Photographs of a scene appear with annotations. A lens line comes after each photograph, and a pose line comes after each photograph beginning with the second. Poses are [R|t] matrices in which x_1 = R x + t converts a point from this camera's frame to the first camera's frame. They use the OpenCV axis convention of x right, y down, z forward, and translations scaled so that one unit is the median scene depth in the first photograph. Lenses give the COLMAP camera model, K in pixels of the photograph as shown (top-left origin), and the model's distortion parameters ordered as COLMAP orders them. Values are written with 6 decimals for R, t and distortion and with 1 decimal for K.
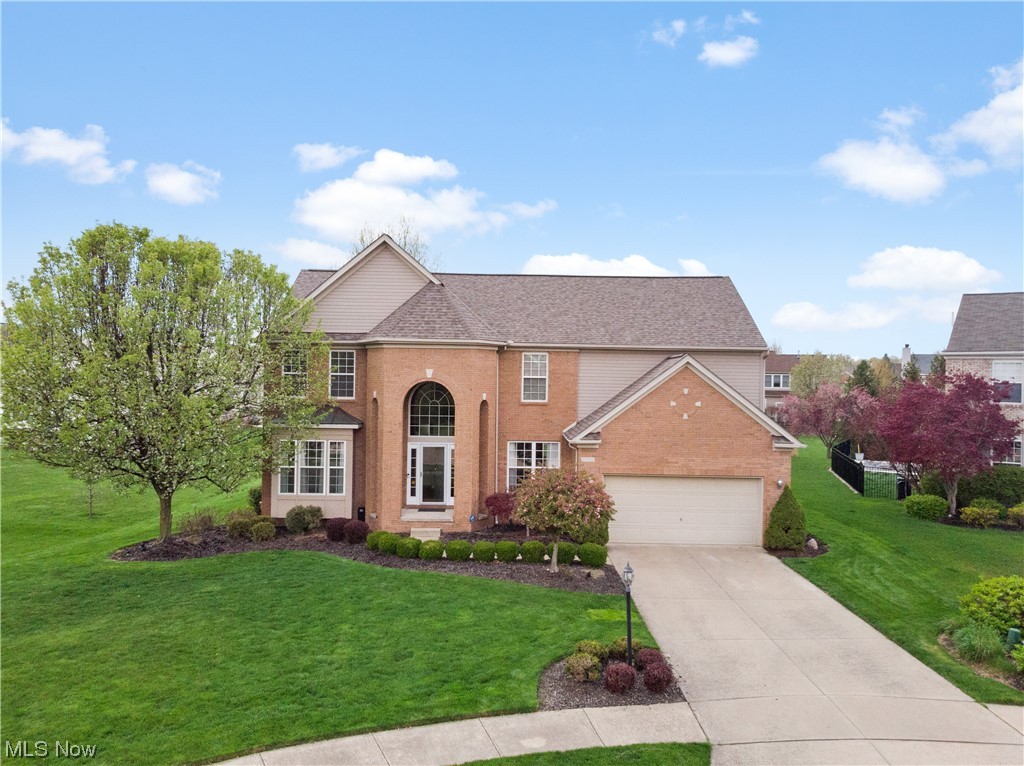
lens RADIAL K [[783.8, 0, 511.3], [0, 783.8, 261.3], [0, 0, 1]] dist [0.011214, -0.002470]
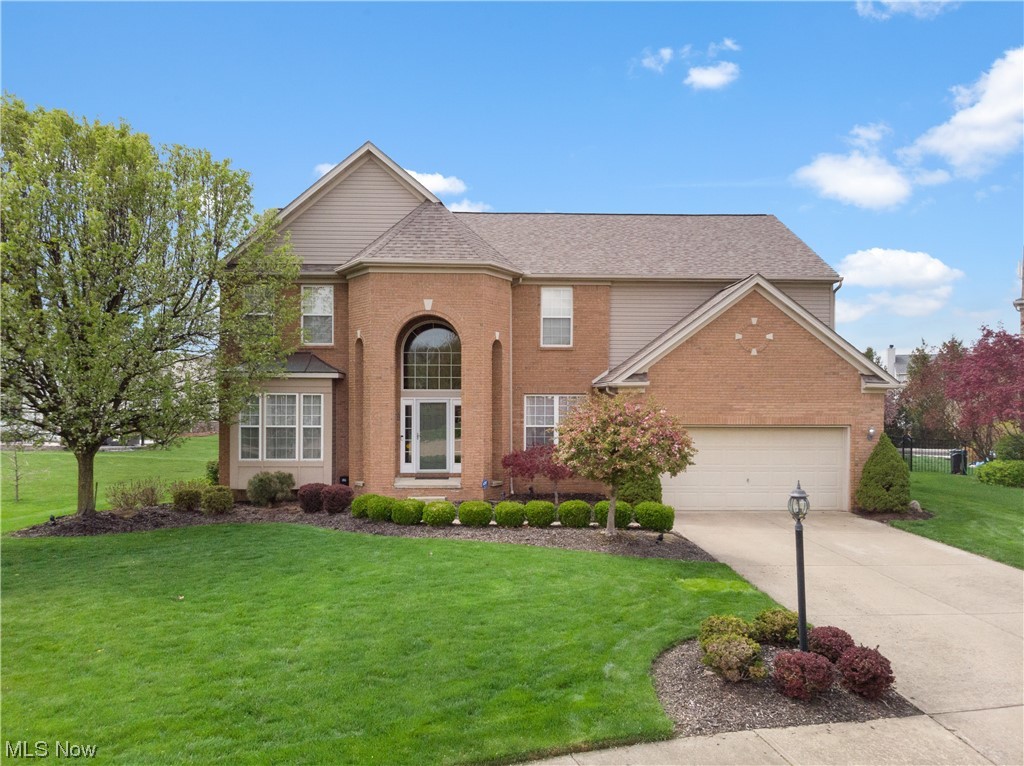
lens RADIAL K [[754.2, 0, 512.6], [0, 754.2, 317.1], [0, 0, 1]] dist [-0.006369, 0.028834]
pose [[0.999437, -0.006825, 0.032855, -0.046865], [0.005524, 0.999203, 0.039524, 0.132508], [-0.033098, -0.039320, 0.998678, 0.250972]]
